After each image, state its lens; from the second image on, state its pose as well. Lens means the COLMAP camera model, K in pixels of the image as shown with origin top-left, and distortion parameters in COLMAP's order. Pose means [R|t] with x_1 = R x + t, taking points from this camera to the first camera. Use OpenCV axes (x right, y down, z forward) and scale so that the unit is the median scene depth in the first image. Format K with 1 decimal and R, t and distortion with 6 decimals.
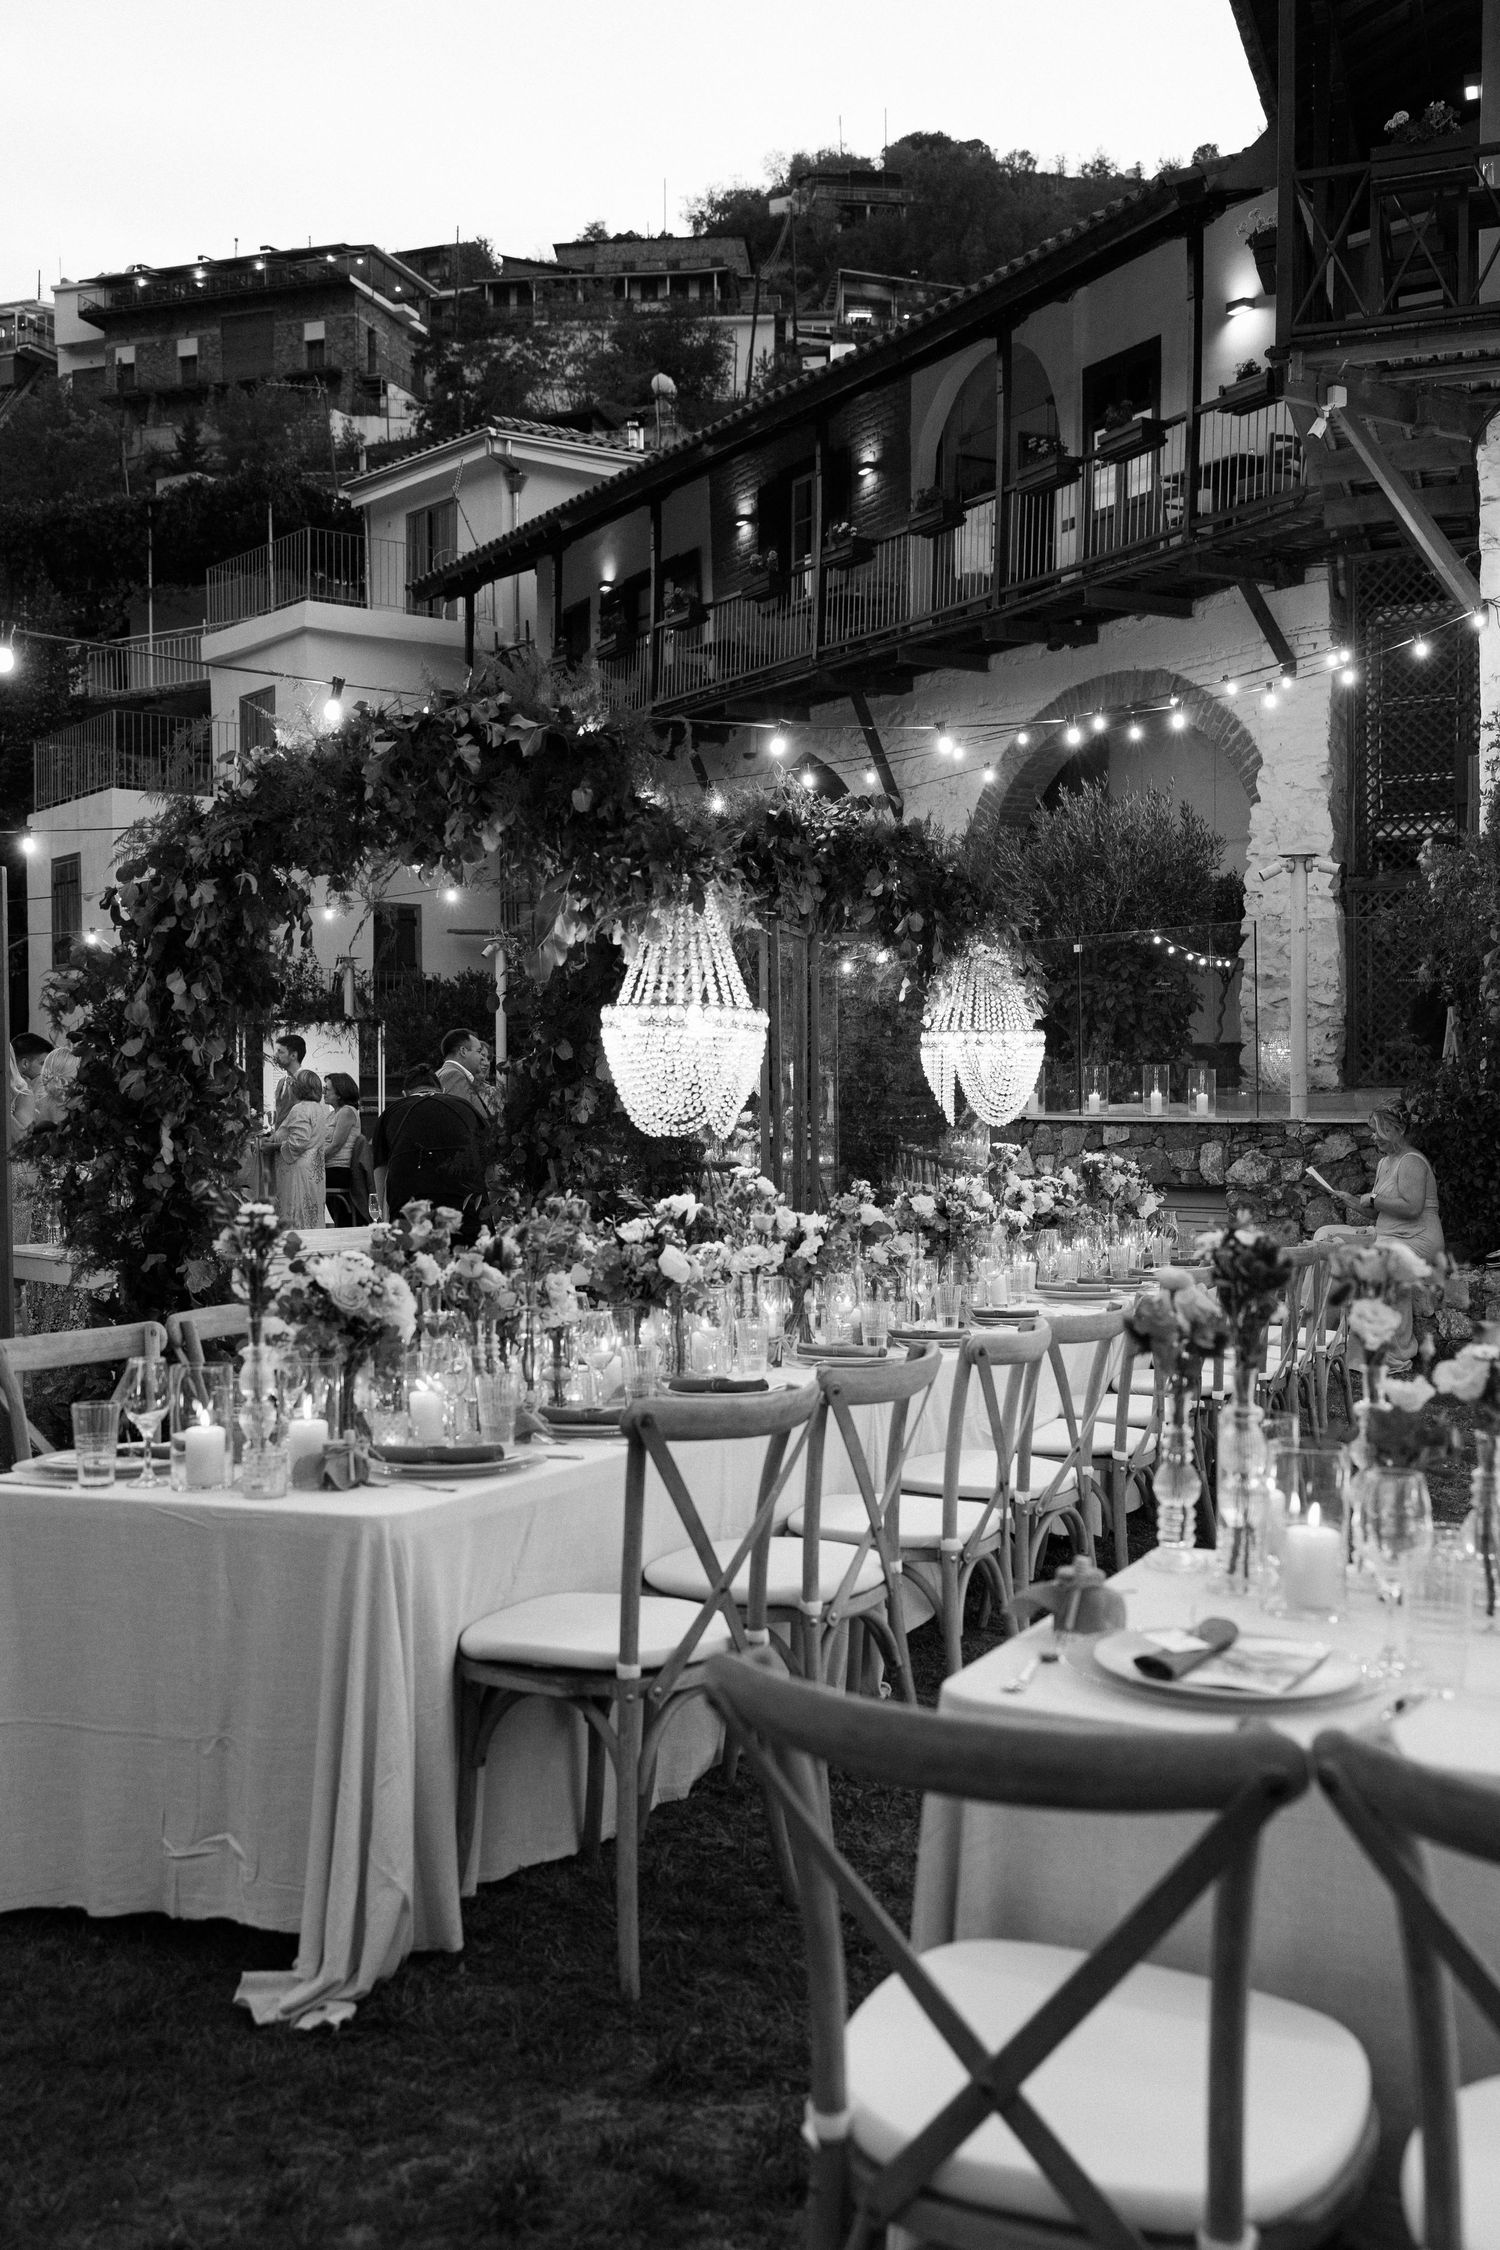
lens RADIAL K [[2226.0, 0, 748.2], [0, 2226.0, 1124.7], [0, 0, 1]] dist [0.024338, 0.000000]
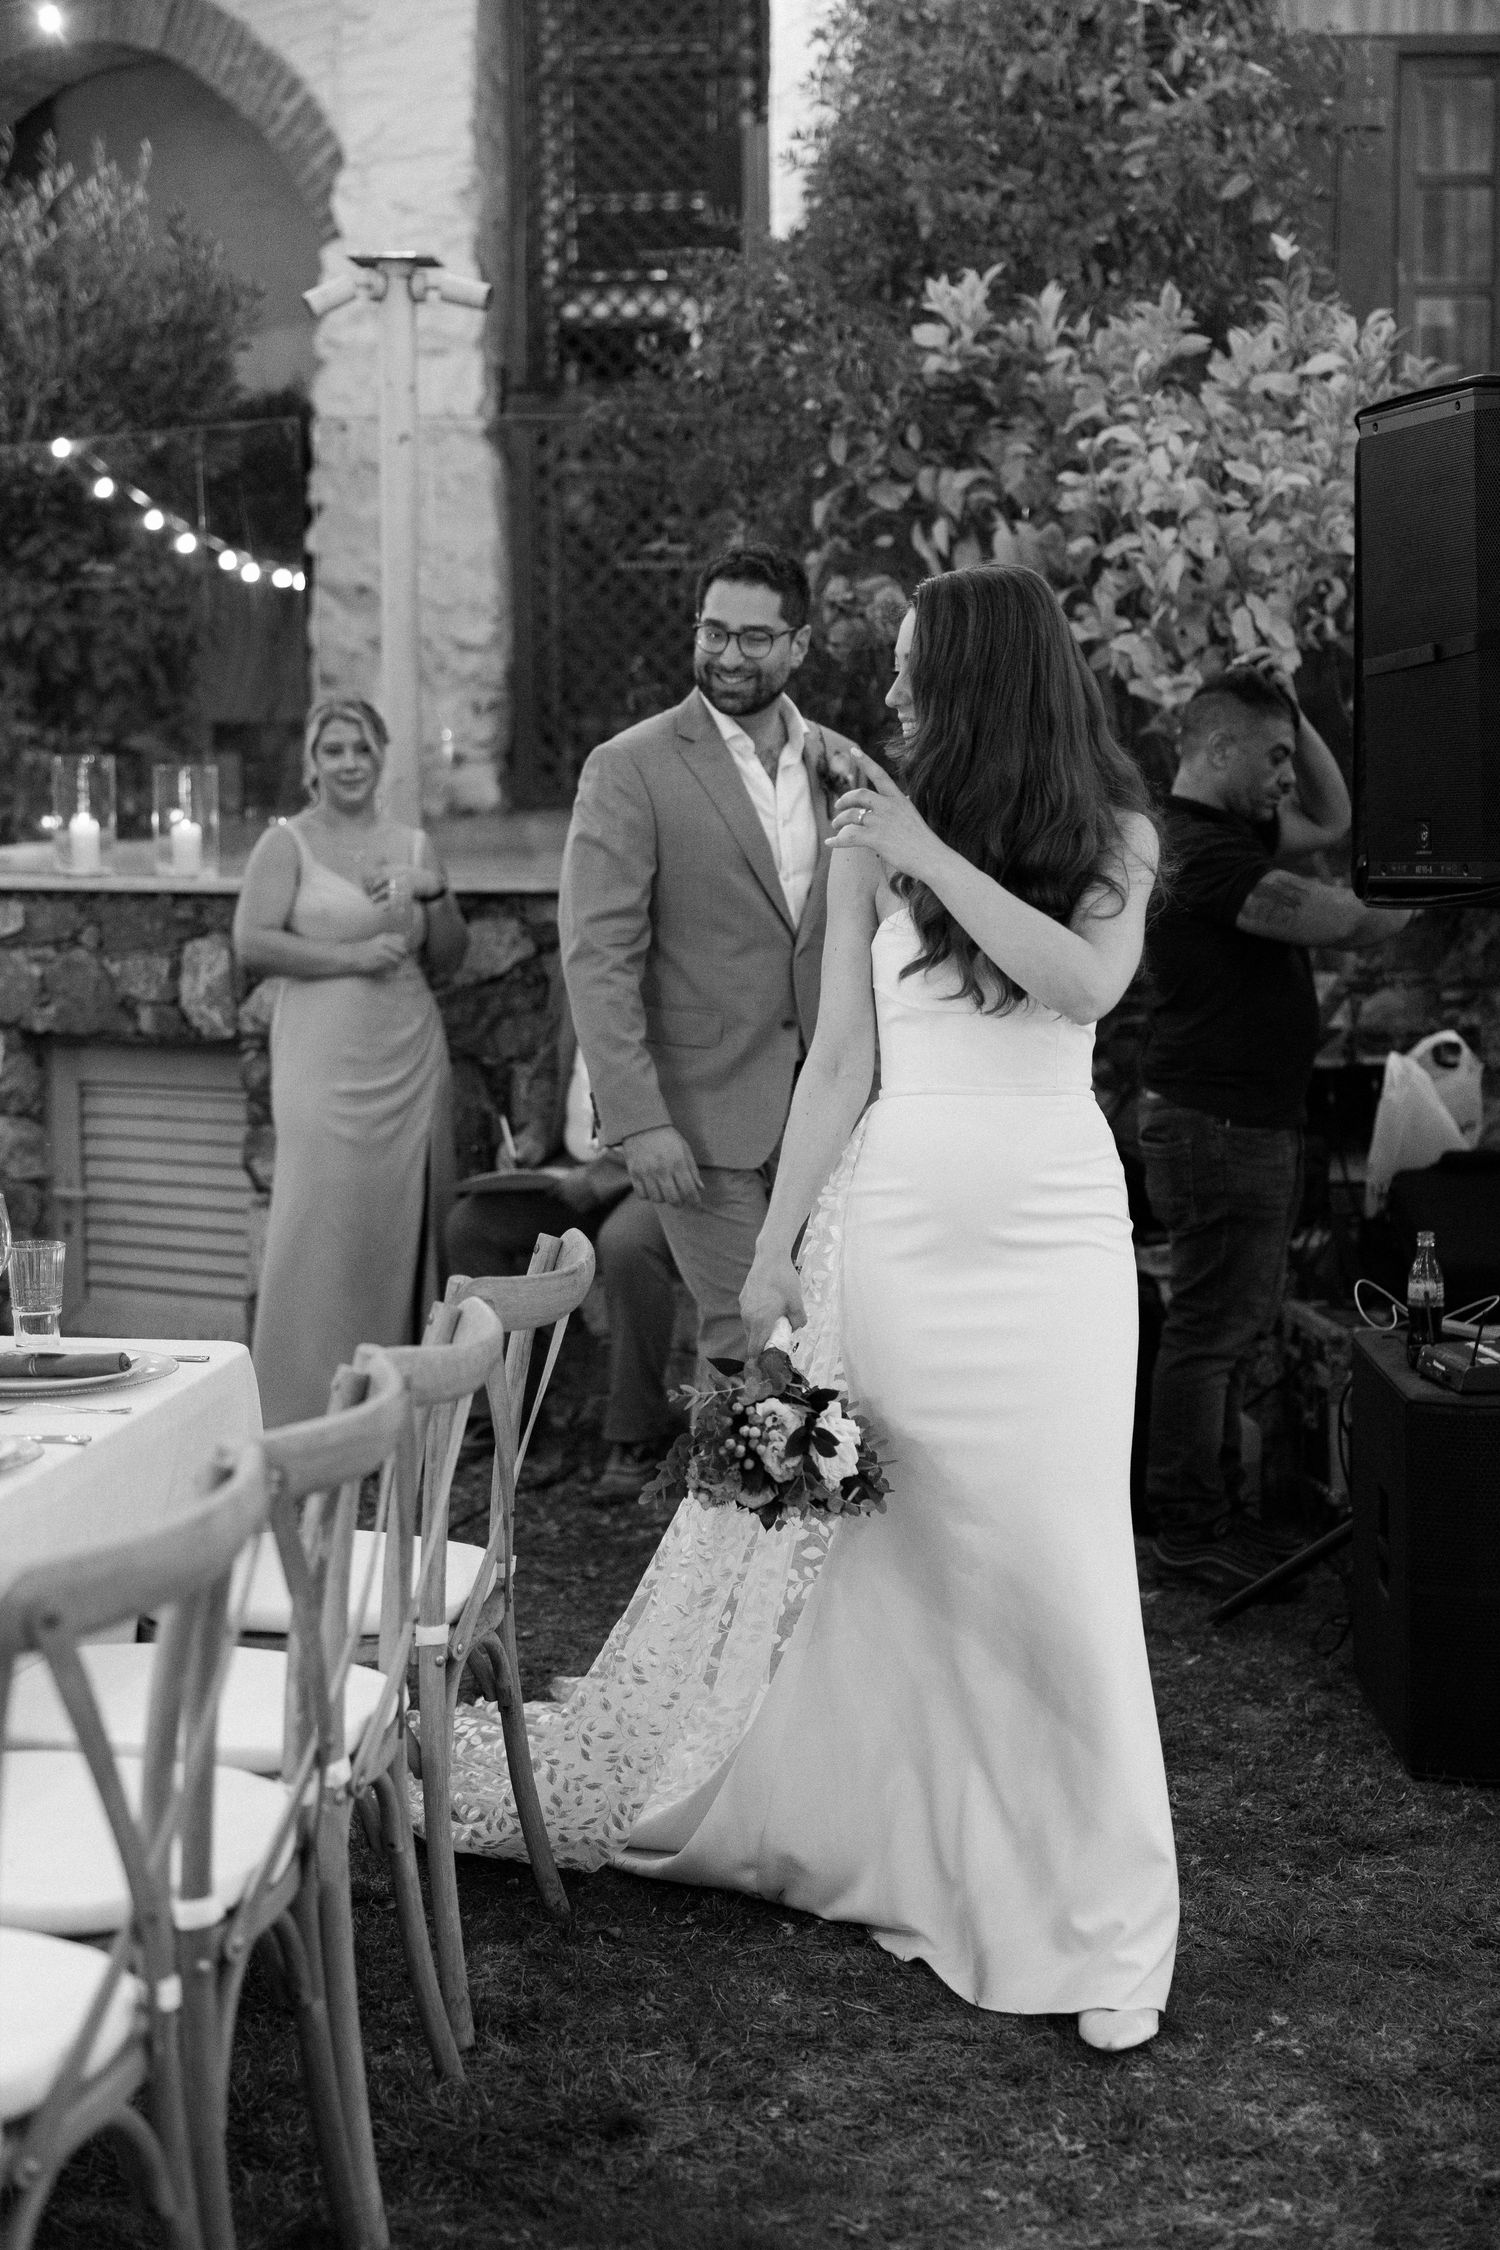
lens RADIAL K [[3222.8, 0, 749.9], [0, 3222.8, 1124.9], [0, 0, 1]] dist [0.026222, 0.000000]
pose [[0.944791, -0.030407, 0.326259, 0.076034], [0.003908, 0.996660, 0.081571, -0.004641], [-0.327649, -0.075792, 0.941754, 0.279577]]
